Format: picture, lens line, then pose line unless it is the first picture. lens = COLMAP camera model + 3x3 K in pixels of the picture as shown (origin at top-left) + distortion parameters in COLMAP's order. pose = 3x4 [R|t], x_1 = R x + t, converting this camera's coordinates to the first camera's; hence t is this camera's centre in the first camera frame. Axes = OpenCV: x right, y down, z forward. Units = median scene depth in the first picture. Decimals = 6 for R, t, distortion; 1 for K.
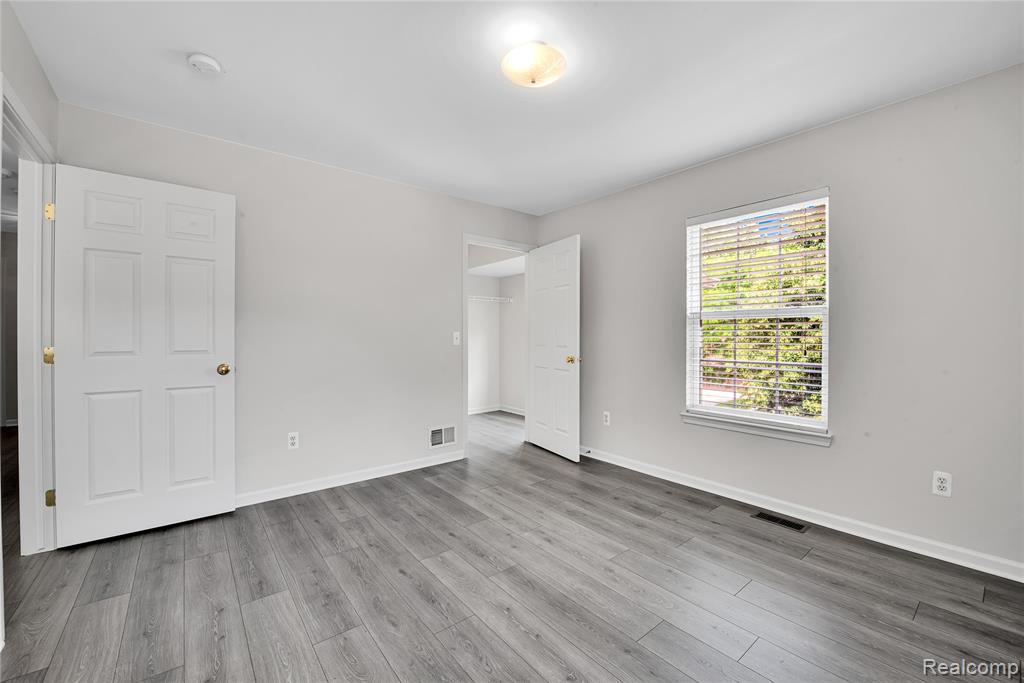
lens RADIAL K [[419.2, 0, 512.0], [0, 419.2, 341.5], [0, 0, 1]] dist [-0.001371, -0.000373]
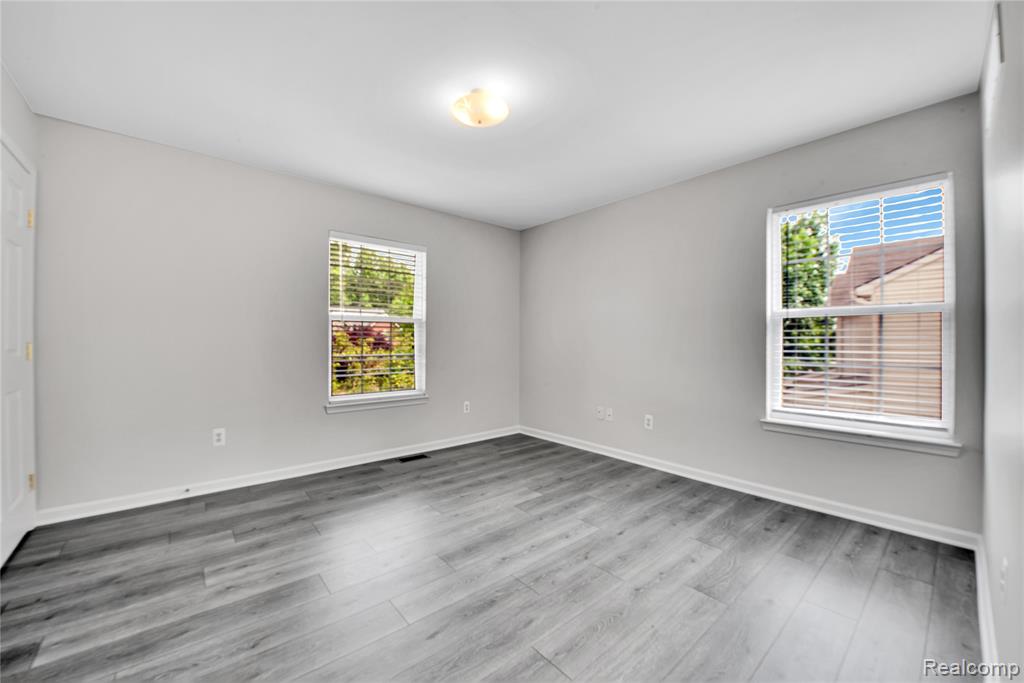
lens RADIAL K [[419.2, 0, 512.0], [0, 419.2, 341.5], [0, 0, 1]] dist [-0.001371, -0.000373]
pose [[-0.068050, 0.000667, 0.997682, -0.791046], [0.005173, 0.999987, -0.000316, 0.021220], [-0.997668, 0.005139, -0.068053, 0.705988]]
